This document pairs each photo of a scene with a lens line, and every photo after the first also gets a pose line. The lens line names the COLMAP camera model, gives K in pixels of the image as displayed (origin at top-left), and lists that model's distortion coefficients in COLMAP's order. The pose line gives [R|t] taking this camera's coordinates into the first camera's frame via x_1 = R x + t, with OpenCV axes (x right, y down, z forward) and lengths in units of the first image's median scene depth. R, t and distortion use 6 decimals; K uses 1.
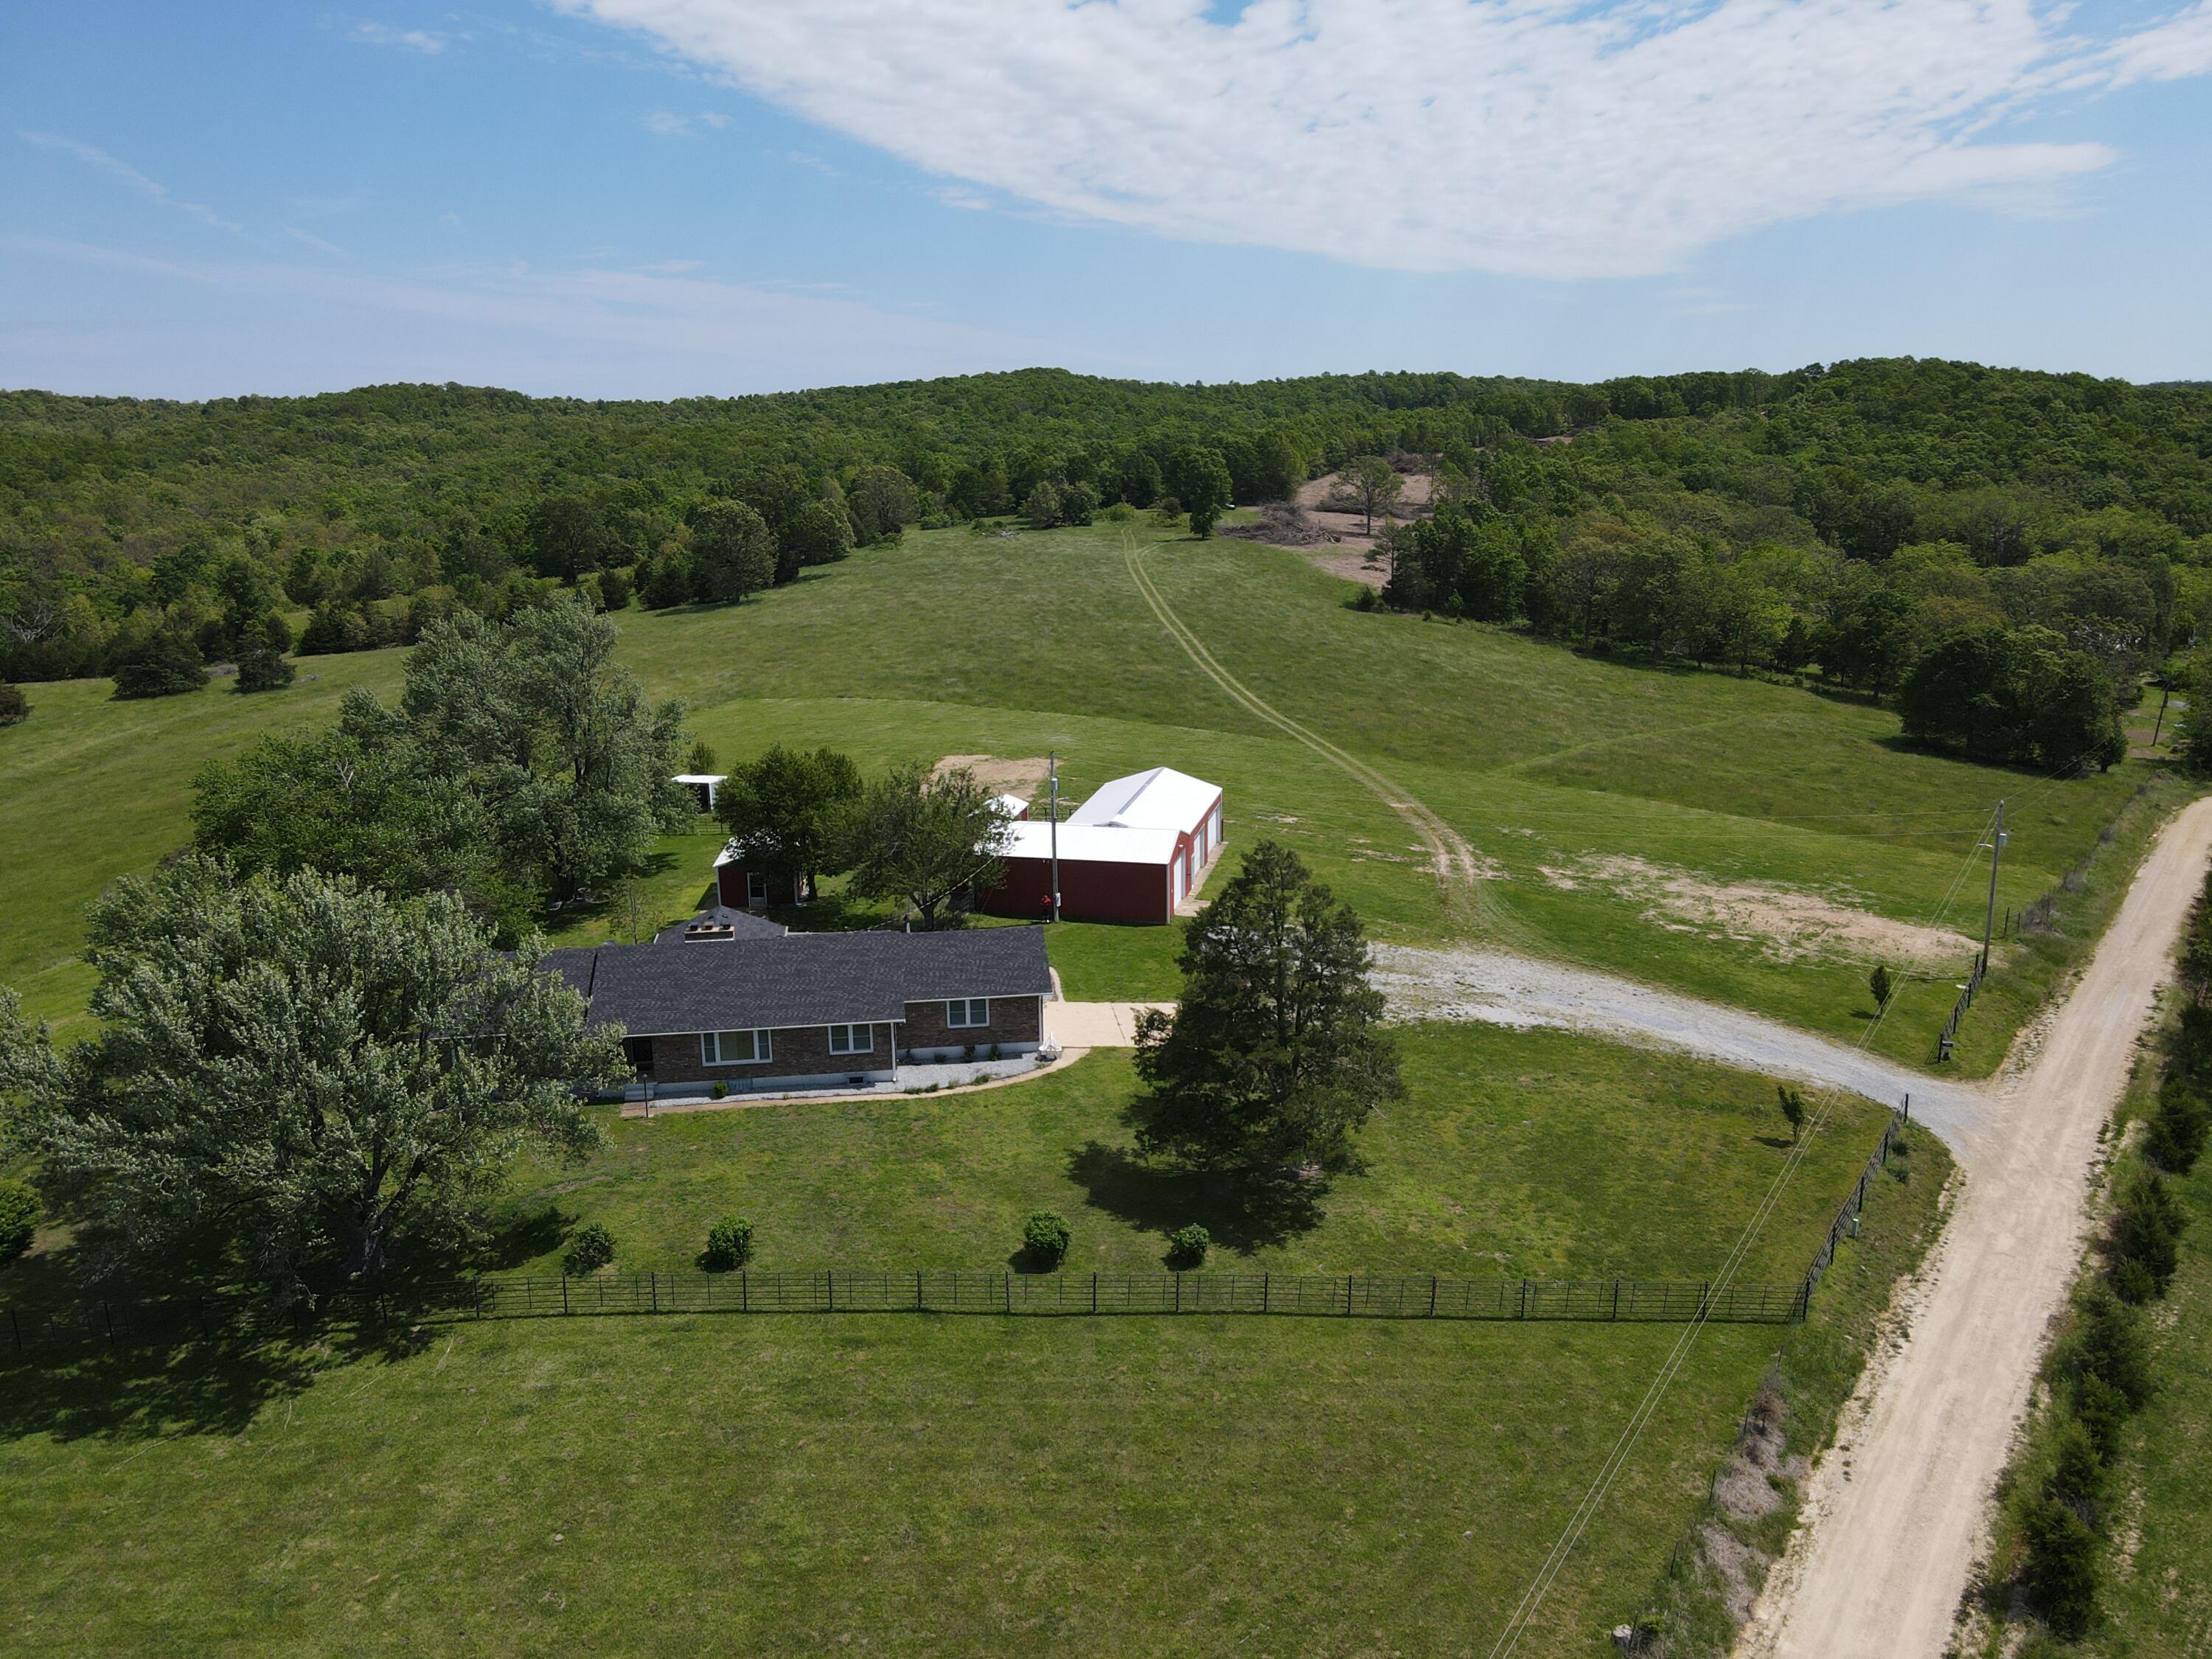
lens RADIAL K [[1634.6, 0, 1107.0], [0, 1634.6, 818.2], [0, 0, 1]] dist [0.006011, 0.014252]
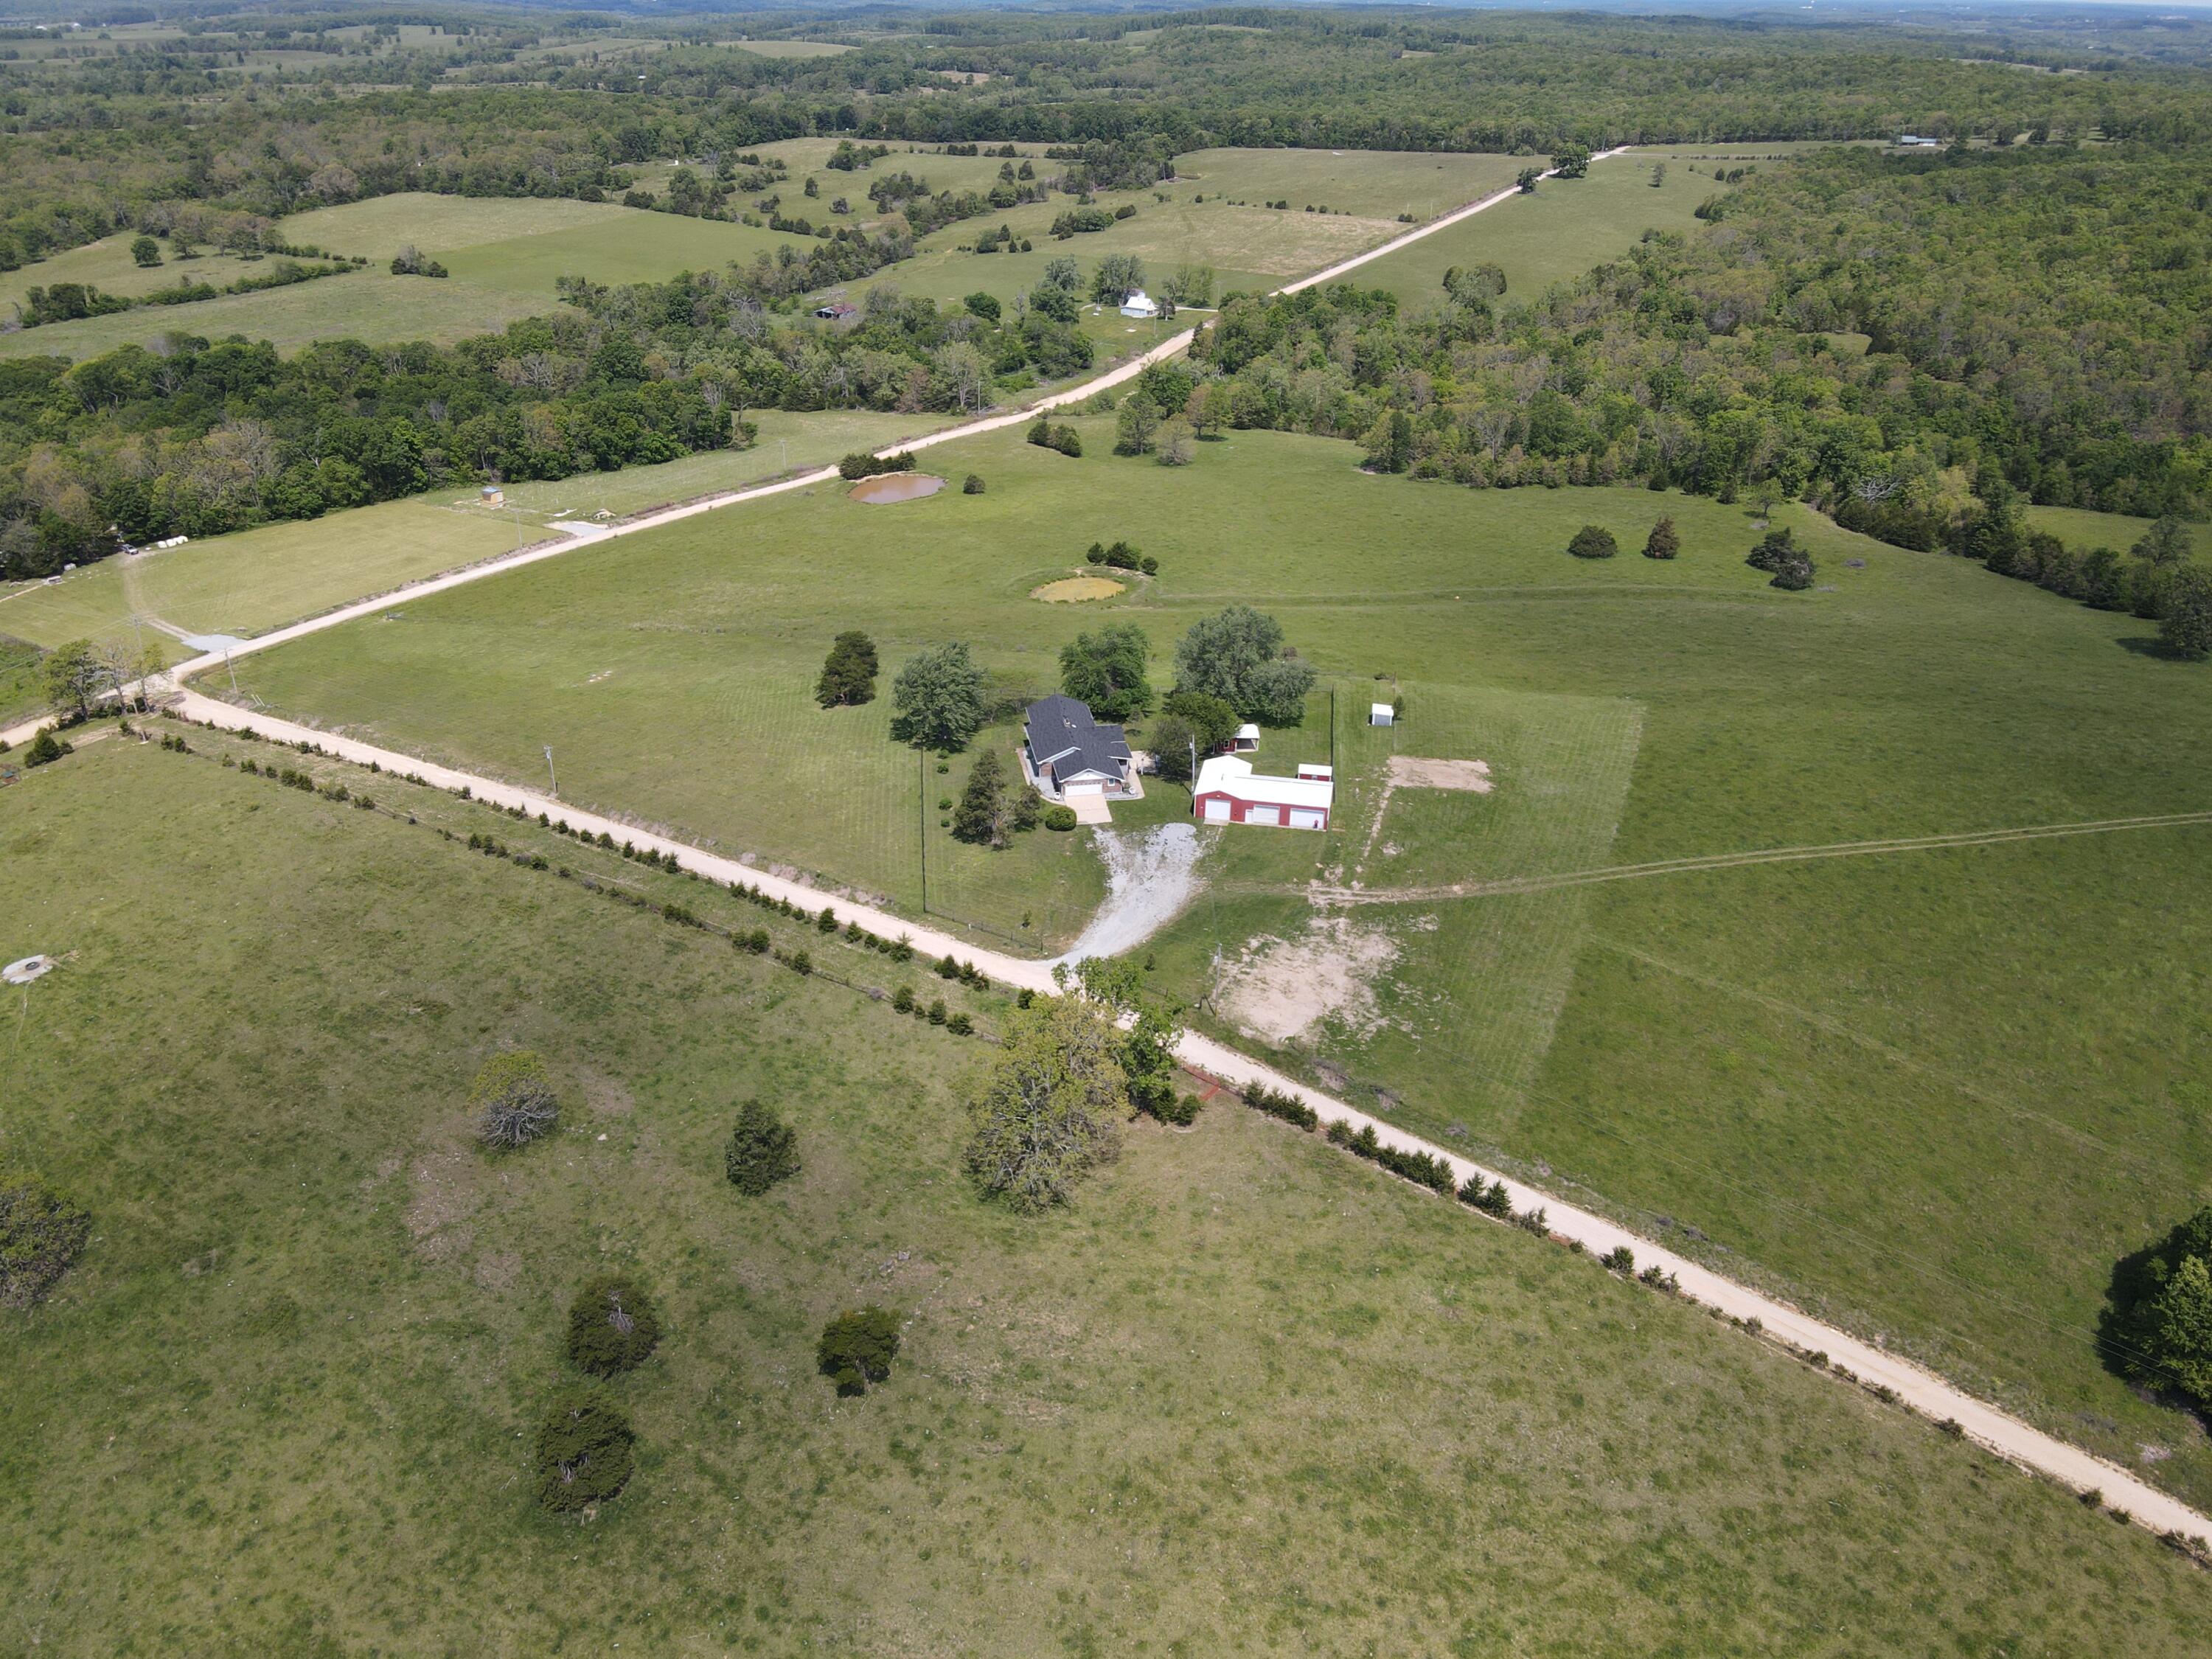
lens RADIAL K [[1634.6, 0, 1107.0], [0, 1634.6, 834.5], [0, 0, 1]] dist [0.006011, 0.014252]
pose [[0.039854, 0.477149, -0.877918, 2.822905], [-0.252665, 0.854875, 0.453155, -1.275407], [0.966733, 0.203760, 0.154629, 0.611164]]
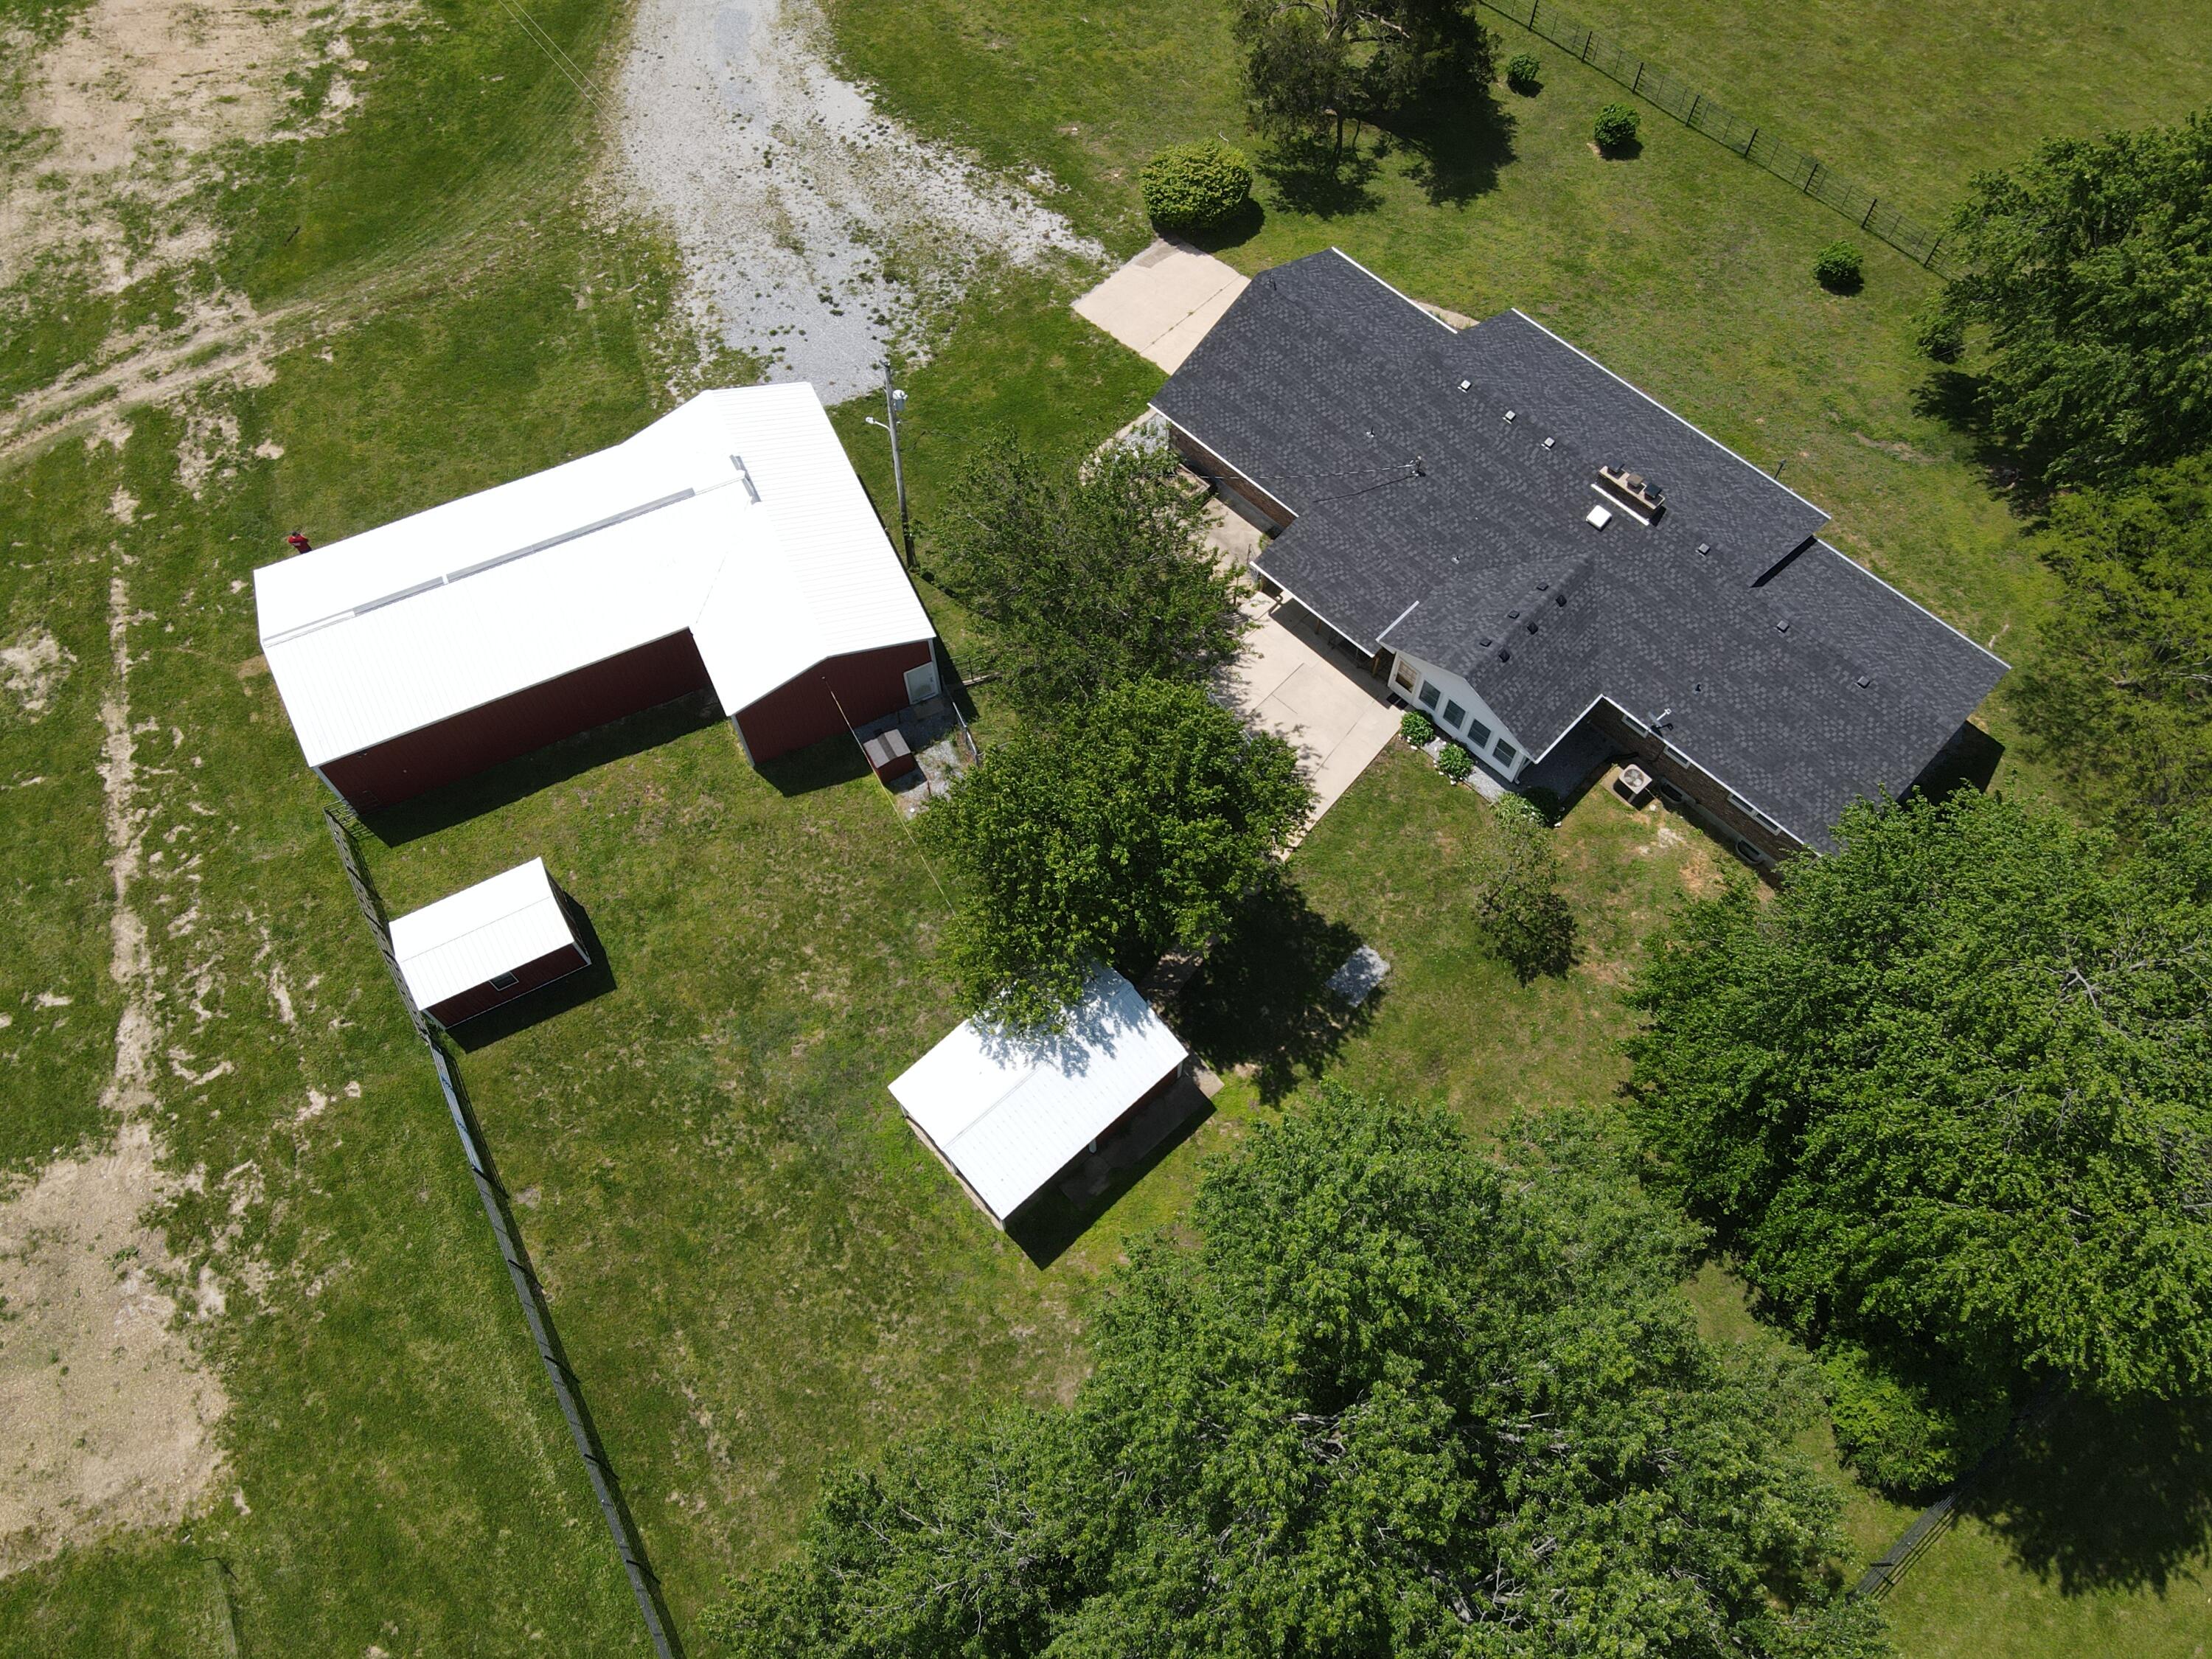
lens RADIAL K [[1634.6, 0, 1110.3], [0, 1634.6, 835.4], [0, 0, 1]] dist [0.006011, 0.014252]
pose [[-0.613187, -0.700253, 0.365578, -0.469261], [0.196940, 0.312662, 0.929224, -0.584079], [-0.764995, 0.641785, -0.053813, 1.310686]]
